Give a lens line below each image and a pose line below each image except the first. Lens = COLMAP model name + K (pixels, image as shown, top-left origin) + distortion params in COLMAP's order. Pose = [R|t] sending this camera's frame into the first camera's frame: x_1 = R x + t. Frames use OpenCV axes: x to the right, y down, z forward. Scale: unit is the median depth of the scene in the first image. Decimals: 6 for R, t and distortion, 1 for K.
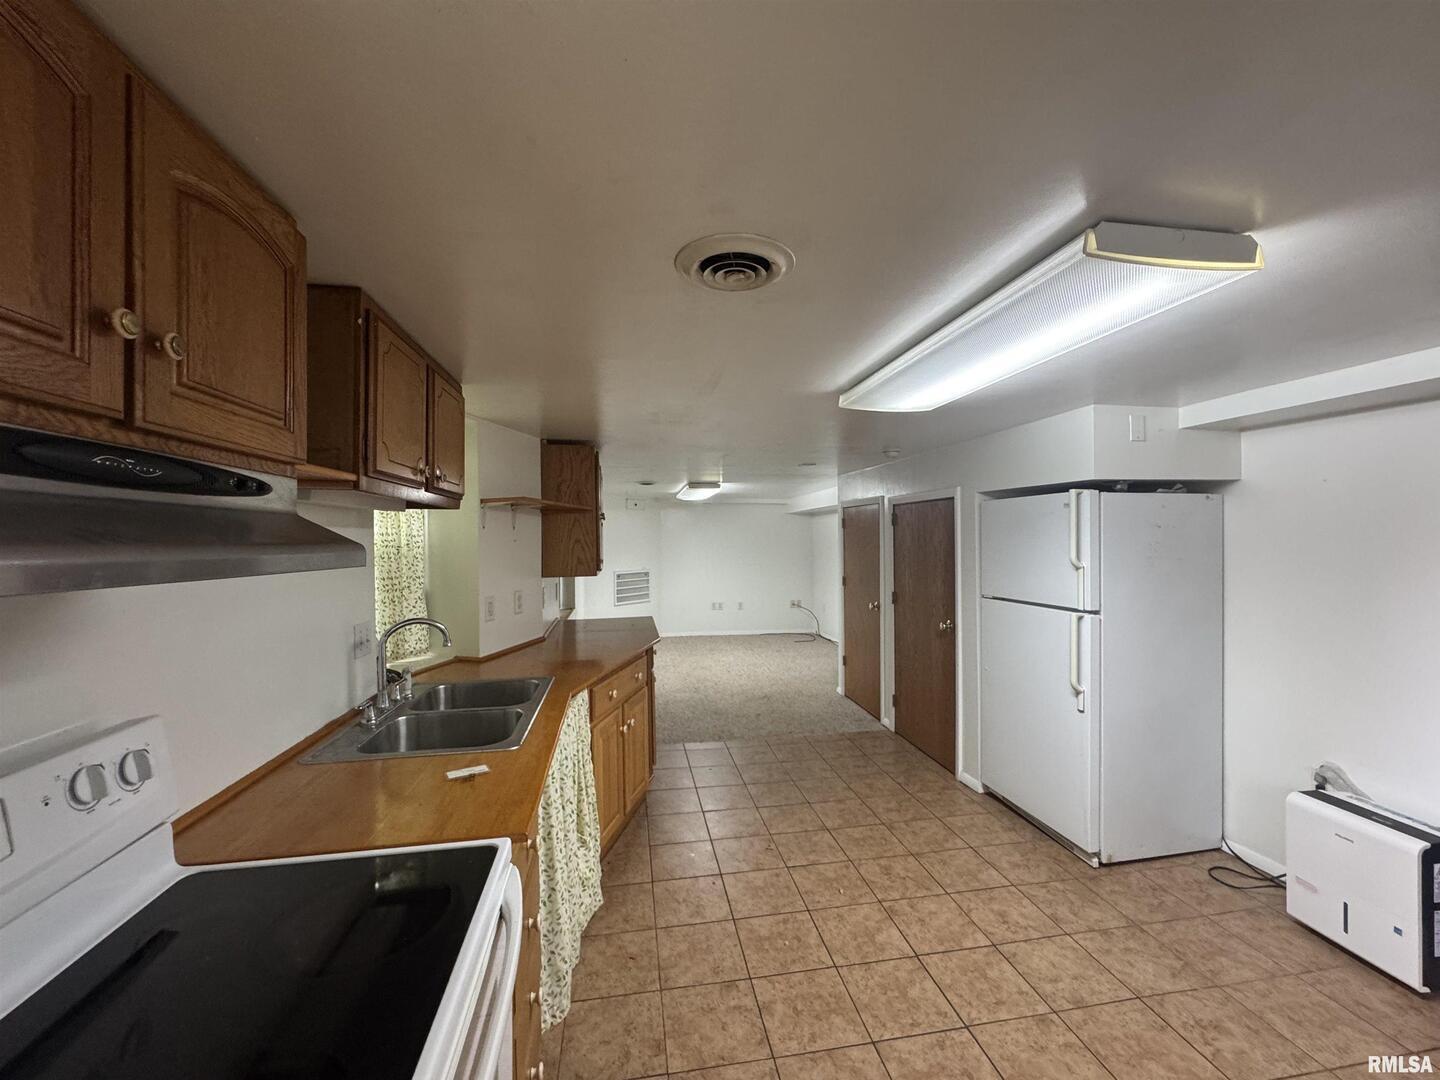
lens RADIAL K [[576.2, 0, 721.5], [0, 576.2, 538.0], [0, 0, 1]] dist [-0.000233, 0.000006]
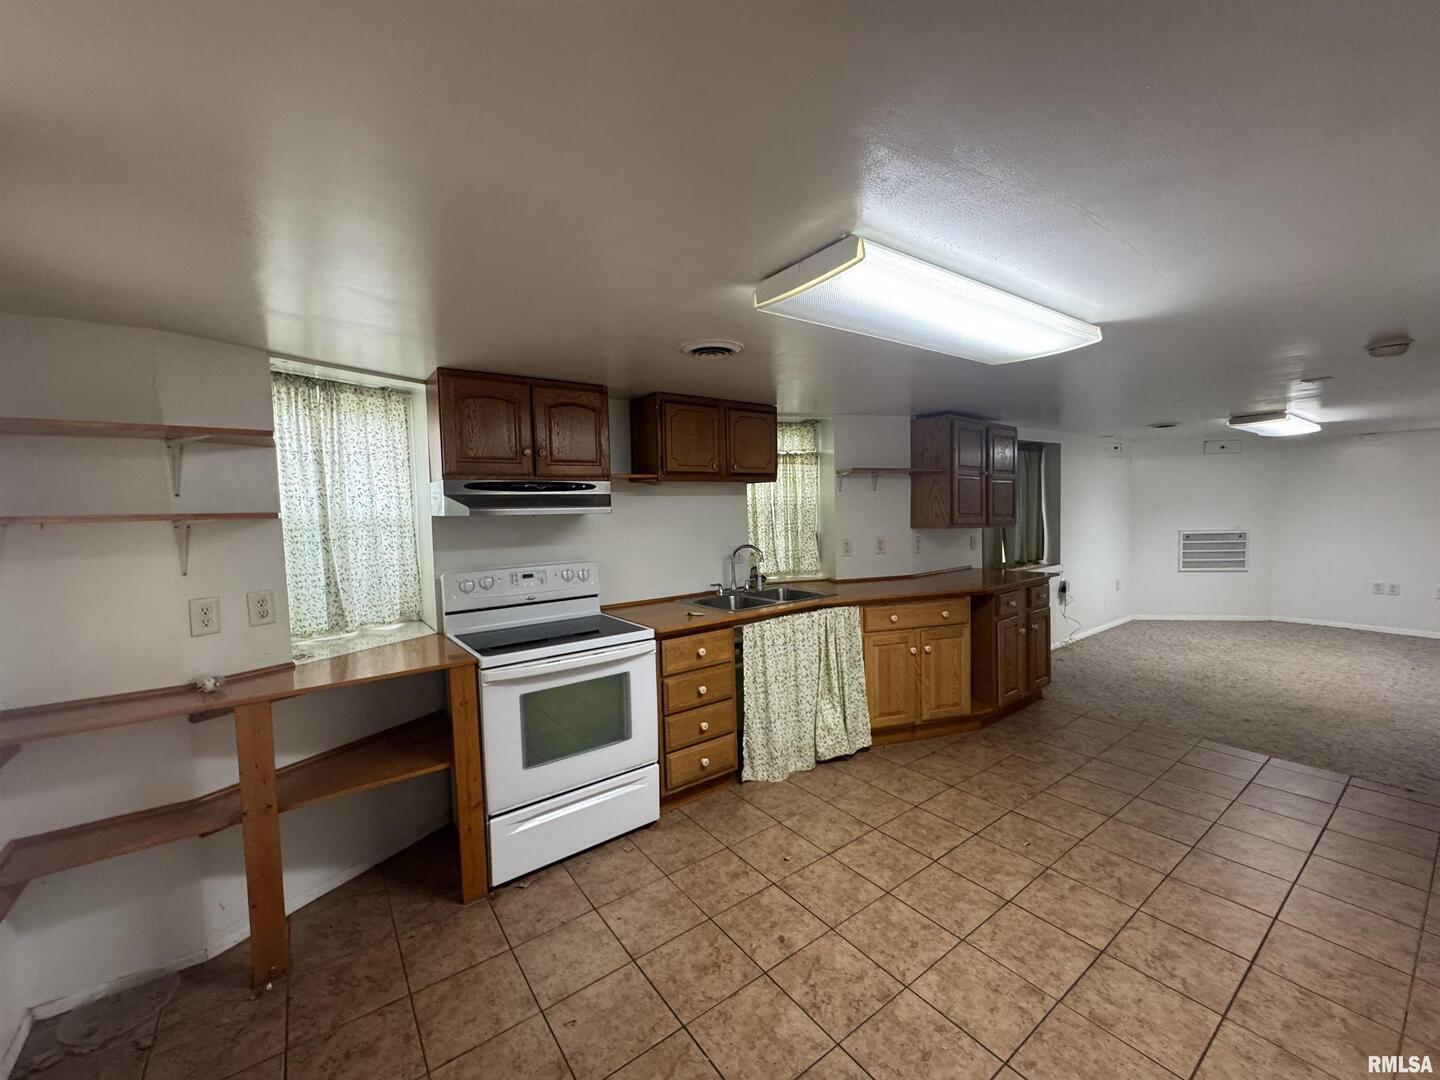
lens RADIAL K [[576.2, 0, 721.5], [0, 576.2, 538.0], [0, 0, 1]] dist [-0.000233, 0.000006]
pose [[0.449363, 0.045285, -0.892201, 0.848267], [0.023294, 0.997781, 0.062377, 0.003284], [0.893045, -0.048813, 0.447311, 0.098164]]
